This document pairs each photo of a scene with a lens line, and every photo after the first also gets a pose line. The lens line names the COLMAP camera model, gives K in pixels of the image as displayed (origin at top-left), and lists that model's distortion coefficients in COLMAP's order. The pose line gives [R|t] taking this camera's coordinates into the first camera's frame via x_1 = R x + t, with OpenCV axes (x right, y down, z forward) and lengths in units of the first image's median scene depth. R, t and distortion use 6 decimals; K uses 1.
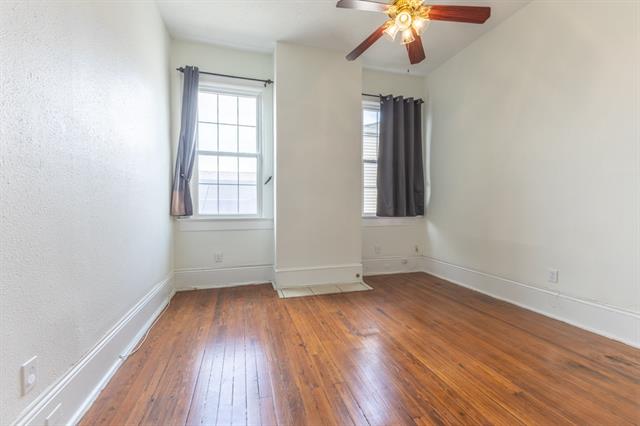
lens RADIAL K [[274.3, 0, 318.8], [0, 274.3, 200.8], [0, 0, 1]] dist [0.002010, 0.000282]
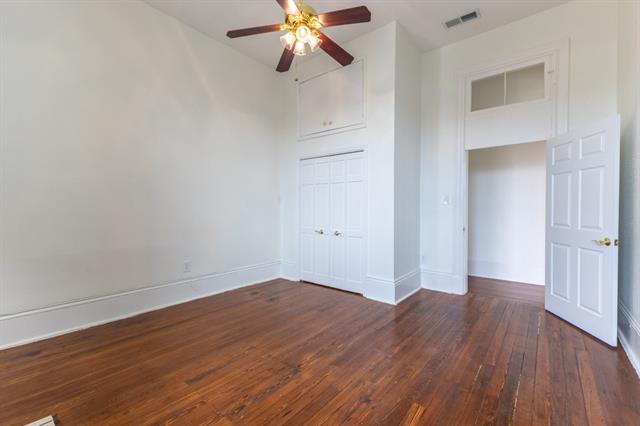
lens RADIAL K [[274.3, 0, 321.1], [0, 274.3, 212.9], [0, 0, 1]] dist [0.002010, 0.000282]
pose [[-0.560131, -0.014485, 0.828278, -0.606724], [-0.014038, 0.999870, 0.007993, 0.026732], [-0.828285, -0.007150, -0.560261, 1.557550]]
